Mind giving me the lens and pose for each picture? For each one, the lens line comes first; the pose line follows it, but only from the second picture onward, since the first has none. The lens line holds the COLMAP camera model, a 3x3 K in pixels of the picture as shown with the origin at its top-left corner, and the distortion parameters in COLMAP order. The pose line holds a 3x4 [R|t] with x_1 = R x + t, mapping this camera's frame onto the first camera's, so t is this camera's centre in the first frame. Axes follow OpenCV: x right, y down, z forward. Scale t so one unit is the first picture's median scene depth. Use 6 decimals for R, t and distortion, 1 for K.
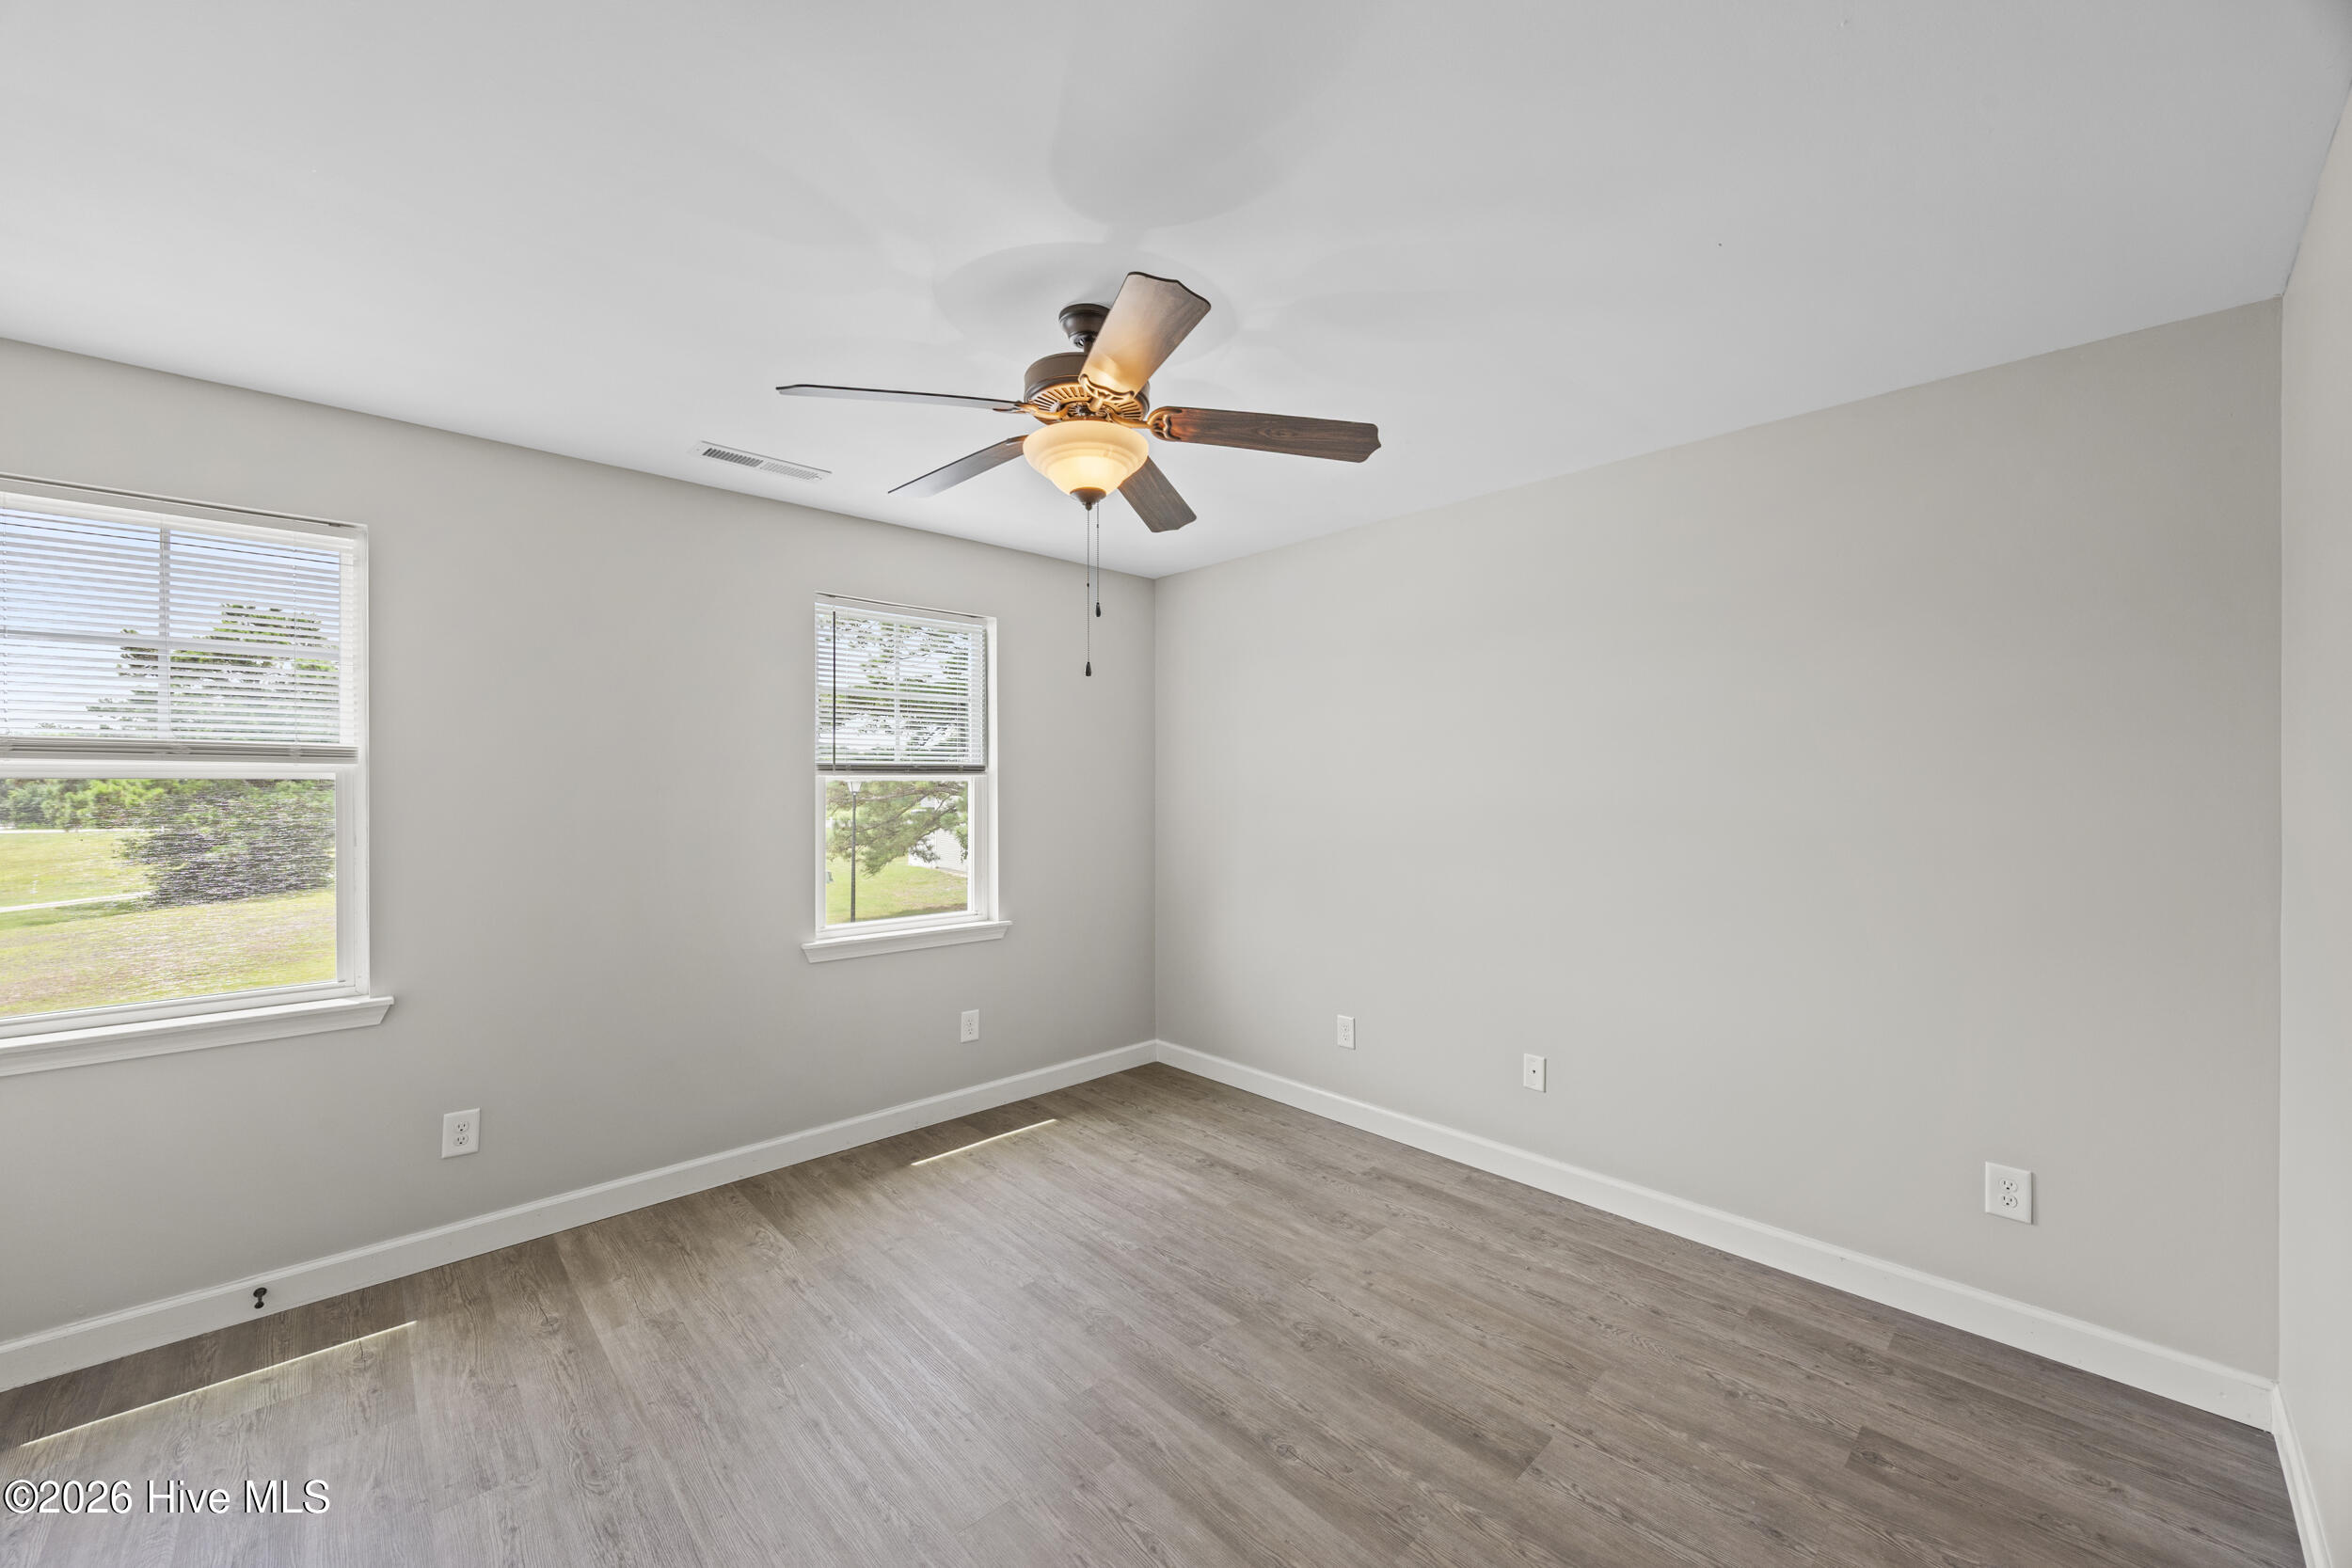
lens RADIAL K [[904.5, 0, 1187.9], [0, 904.5, 777.1], [0, 0, 1]] dist [0.001441, 0.000027]
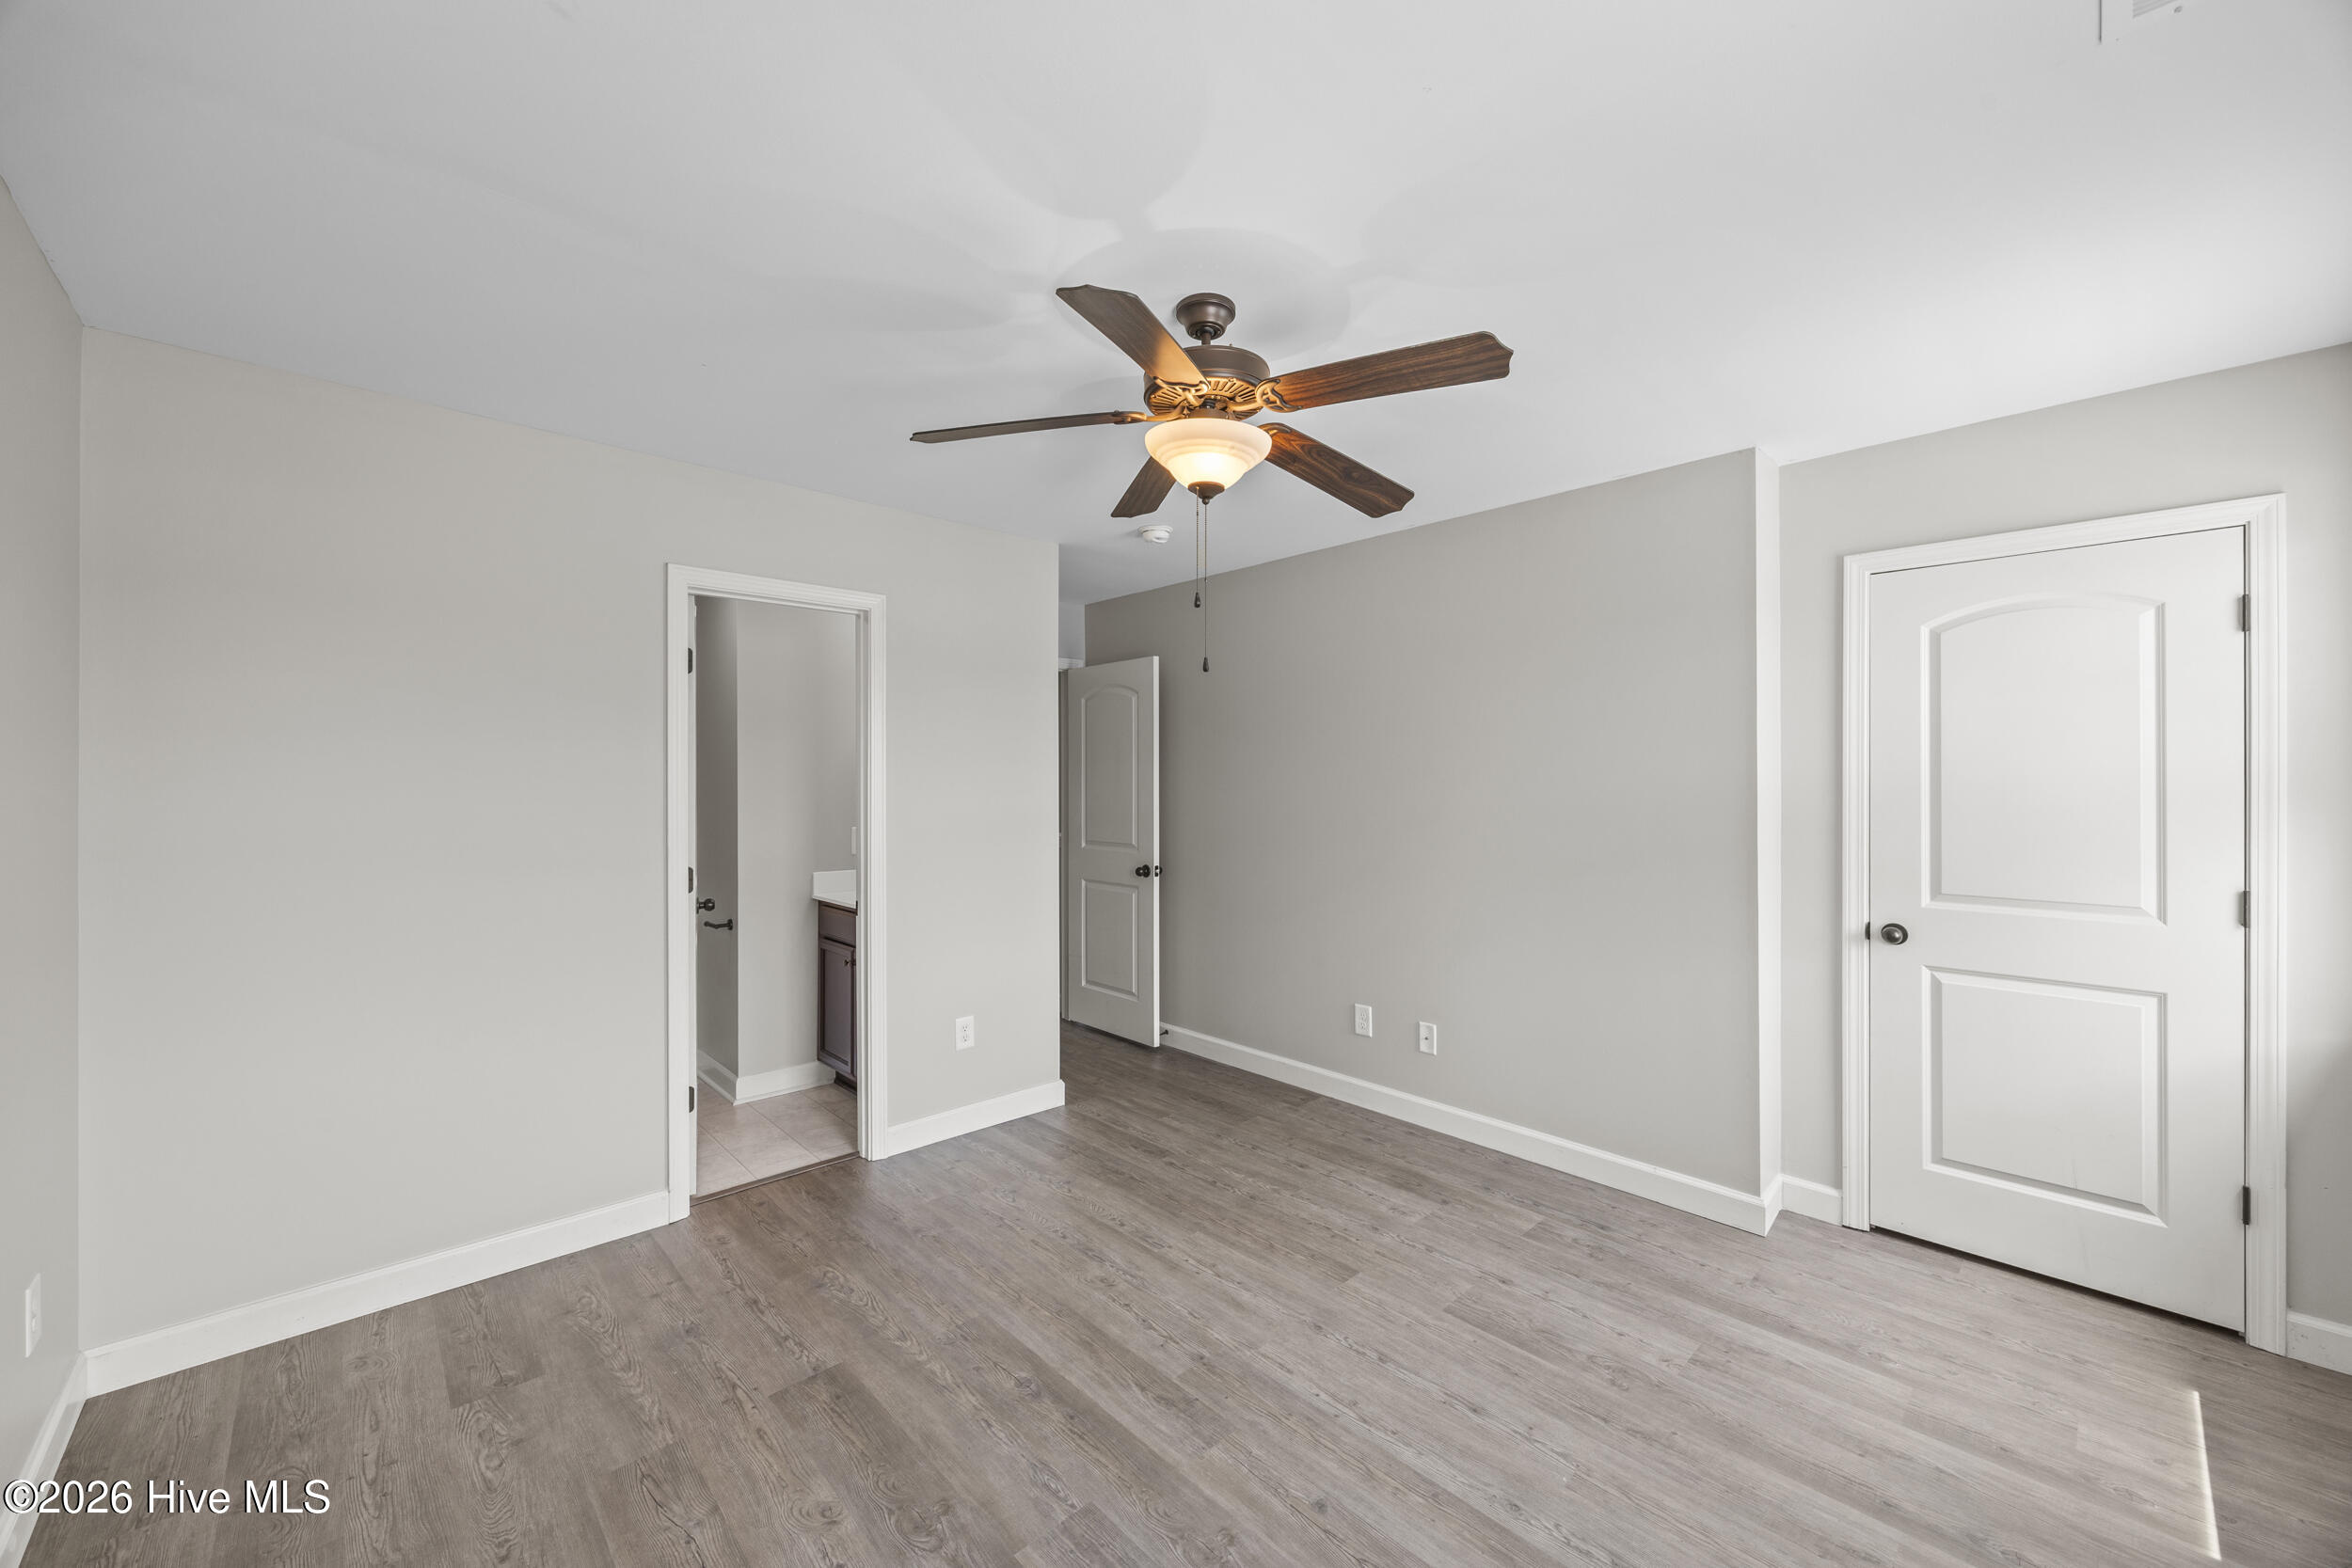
lens RADIAL K [[904.5, 0, 1194.3], [0, 904.5, 787.5], [0, 0, 1]] dist [0.001441, 0.000027]
pose [[-0.999963, 0.004538, -0.007357, -0.080210], [0.004571, 0.999980, -0.004432, 0.016973], [0.007336, -0.004466, -0.999963, 1.766851]]
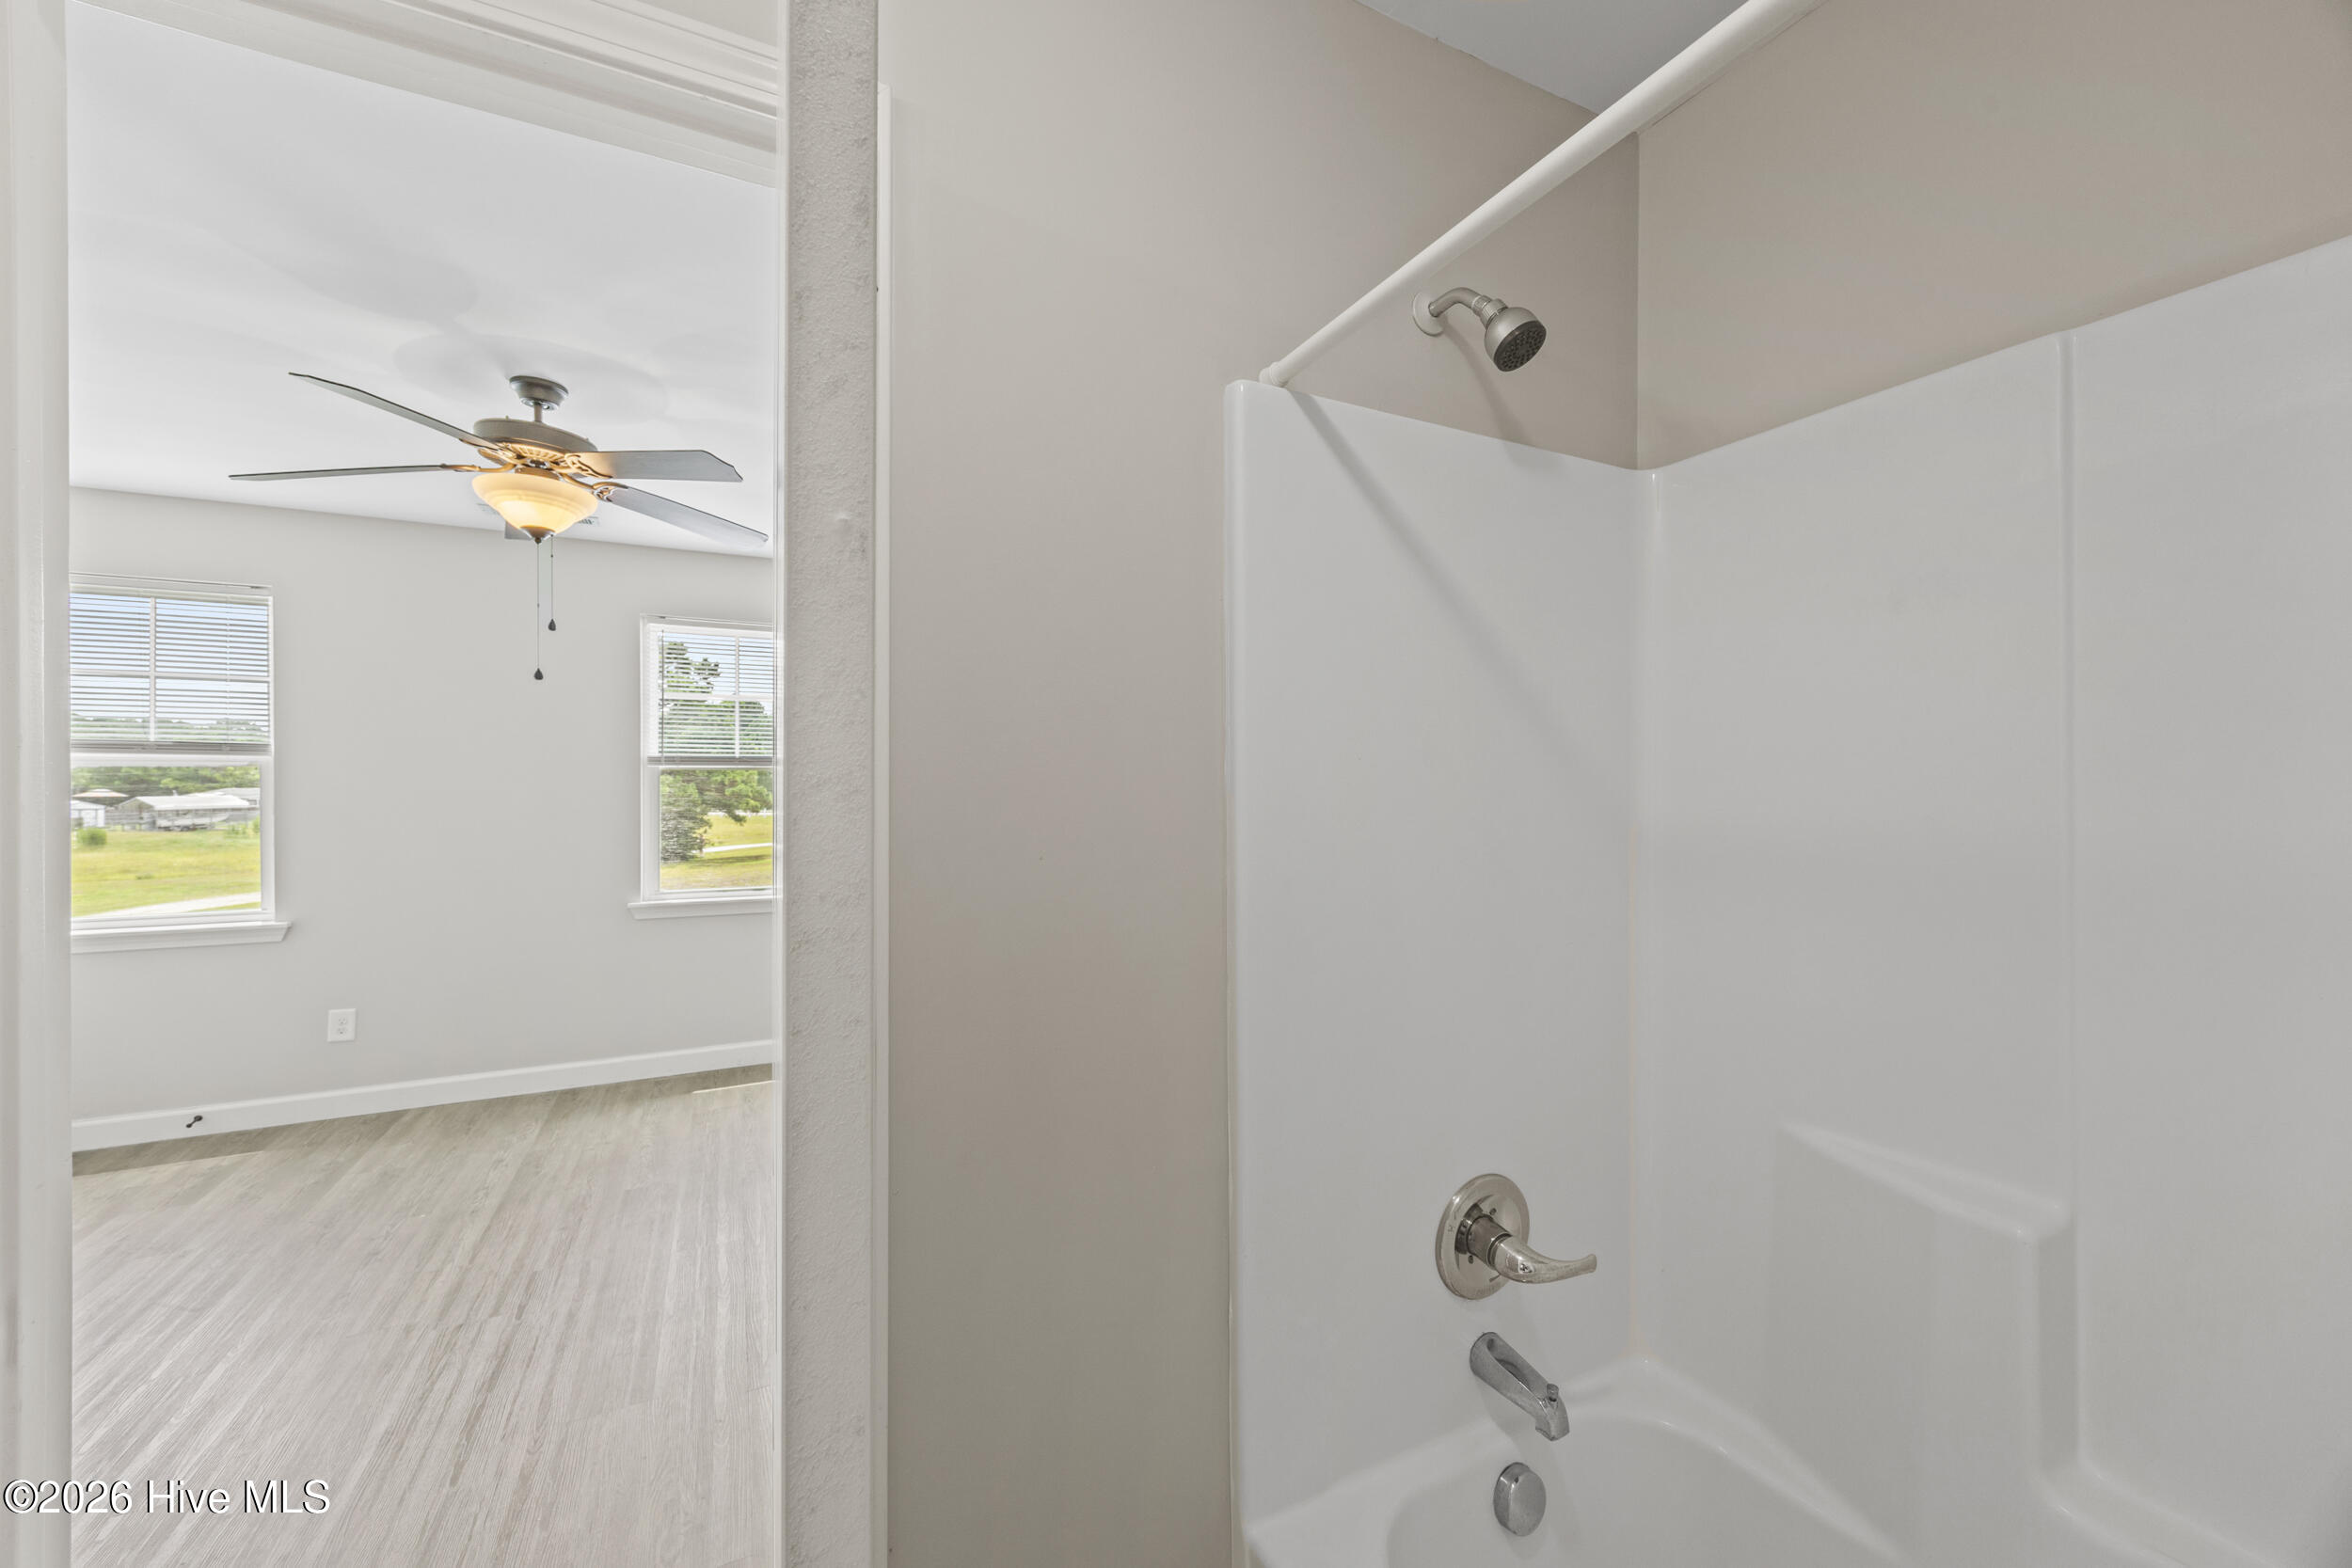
lens RADIAL K [[904.5, 0, 1192.5], [0, 904.5, 778.6], [0, 0, 1]] dist [0.001441, 0.000027]
pose [[0.959596, 0.004718, -0.281343, 0.962054], [-0.004634, 0.999989, 0.000967, 0.015945], [0.281345, 0.000376, 0.959607, 0.058334]]
